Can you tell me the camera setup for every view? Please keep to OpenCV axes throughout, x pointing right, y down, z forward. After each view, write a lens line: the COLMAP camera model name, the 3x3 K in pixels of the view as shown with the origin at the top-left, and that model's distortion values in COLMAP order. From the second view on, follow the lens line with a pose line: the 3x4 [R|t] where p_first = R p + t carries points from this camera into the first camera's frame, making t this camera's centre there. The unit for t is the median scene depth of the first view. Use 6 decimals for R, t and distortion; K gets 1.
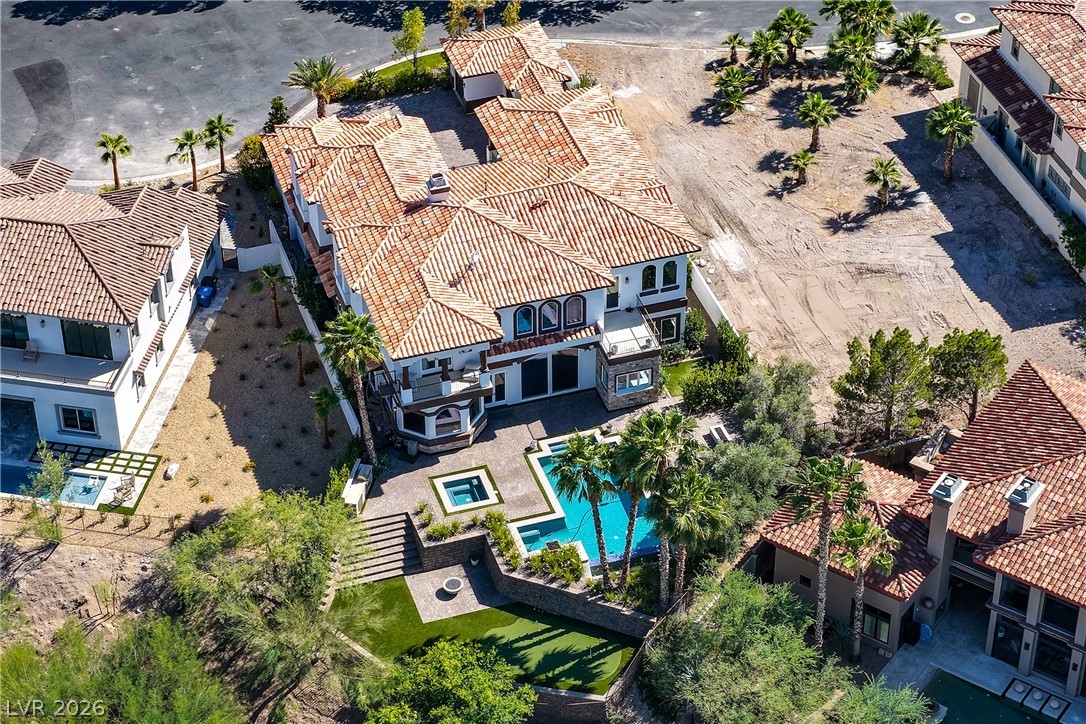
lens RADIAL K [[2594.1, 0, 598.3], [0, 2594.1, 362.1], [0, 0, 1]] dist [0.010668, 0.028406]
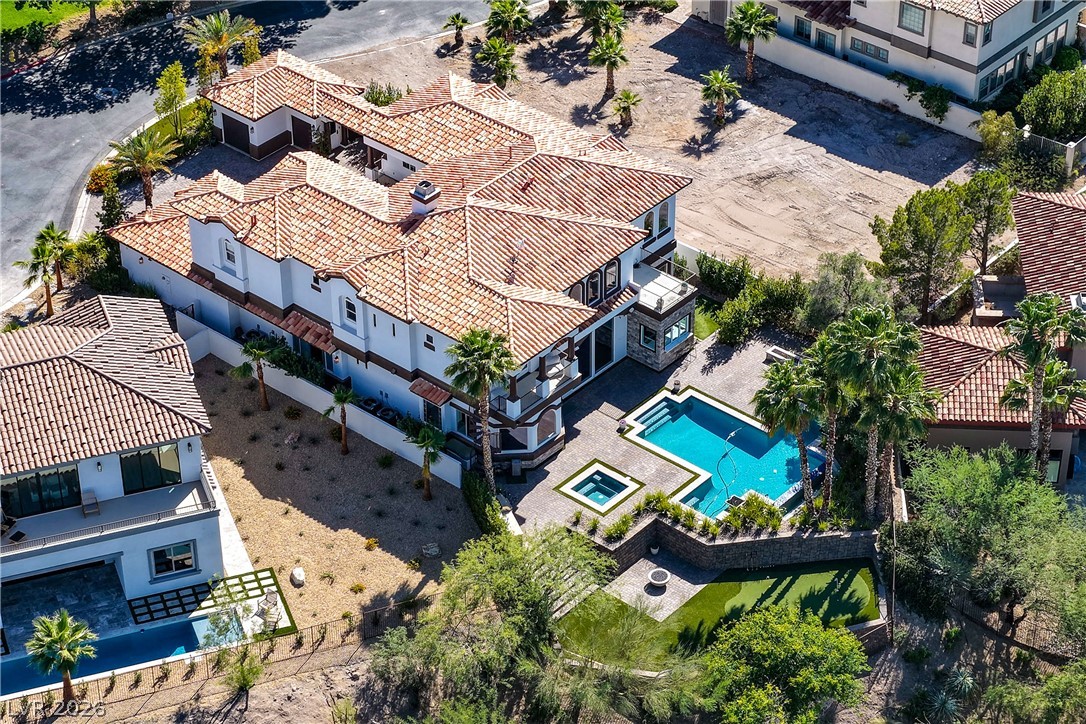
lens RADIAL K [[2594.1, 0, 598.3], [0, 2594.1, 362.1], [0, 0, 1]] dist [0.010668, 0.028406]
pose [[0.858911, -0.303942, 0.412179, -0.411167], [0.321616, 0.946464, 0.027734, -0.018103], [-0.398542, 0.108742, 0.910681, 0.151290]]
